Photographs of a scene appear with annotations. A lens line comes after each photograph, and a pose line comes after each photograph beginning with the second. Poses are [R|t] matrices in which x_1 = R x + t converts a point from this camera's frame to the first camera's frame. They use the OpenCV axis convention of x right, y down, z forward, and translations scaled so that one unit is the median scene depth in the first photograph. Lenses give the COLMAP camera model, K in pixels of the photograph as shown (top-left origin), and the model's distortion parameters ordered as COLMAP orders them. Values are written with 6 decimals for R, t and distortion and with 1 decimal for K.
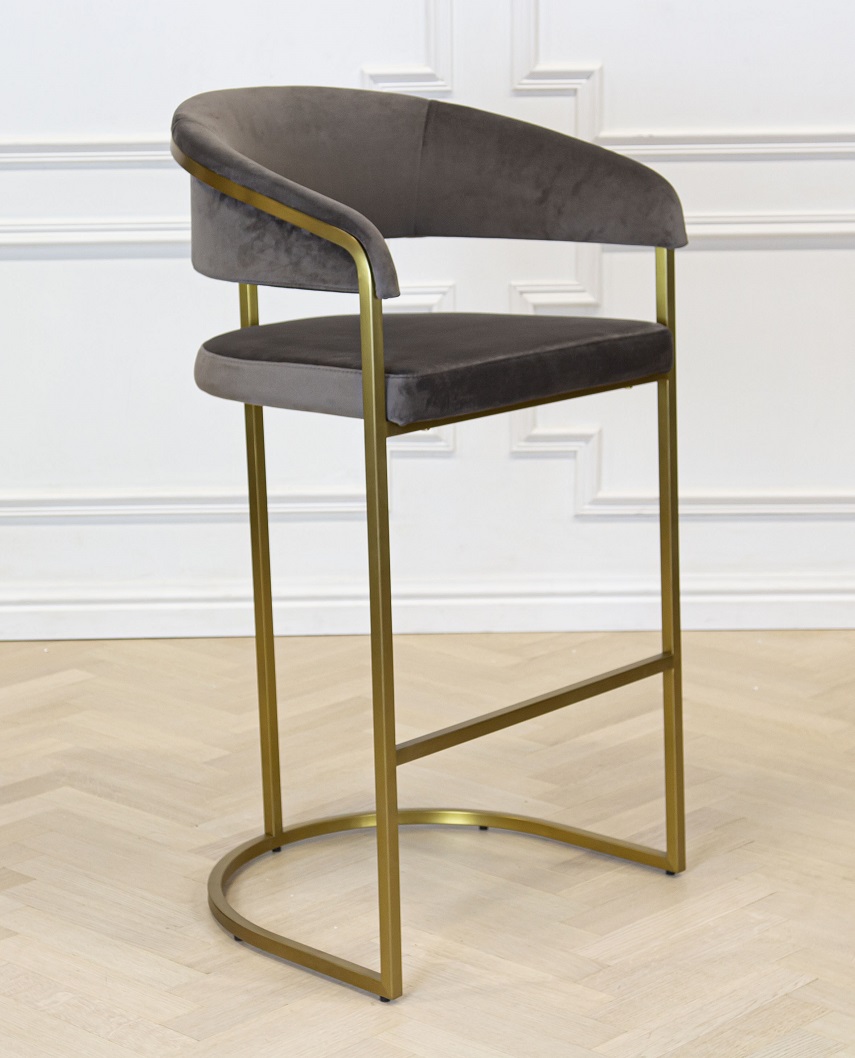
lens RADIAL K [[2289.3, 0, 391.2], [0, 2289.3, 447.2], [0, 0, 1]] dist [0.100611, 0.000000]
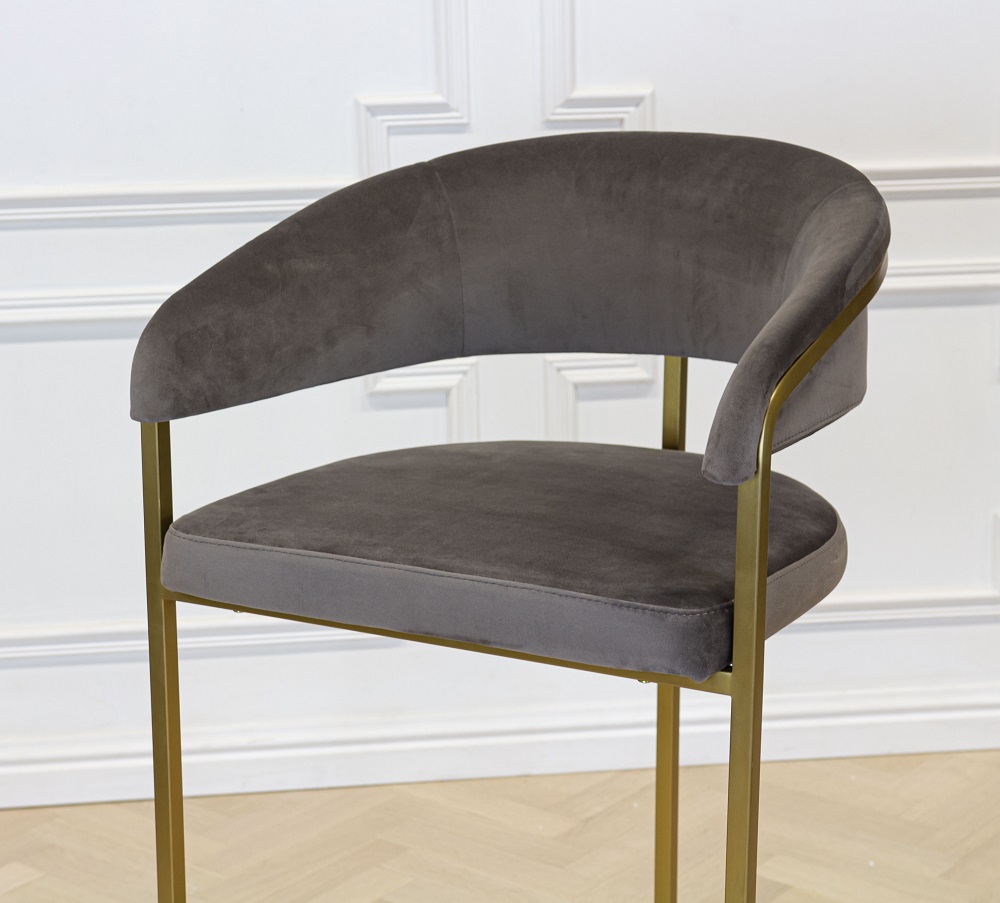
lens RADIAL K [[1992.2, 0, 504.5], [0, 1992.2, 443.1], [0, 0, 1]] dist [0.049996, 0.000000]
pose [[0.996205, -0.030543, 0.081505, -0.023068], [0.027364, 0.998831, 0.039839, -0.076743], [-0.082626, -0.037457, 0.995876, 0.324014]]
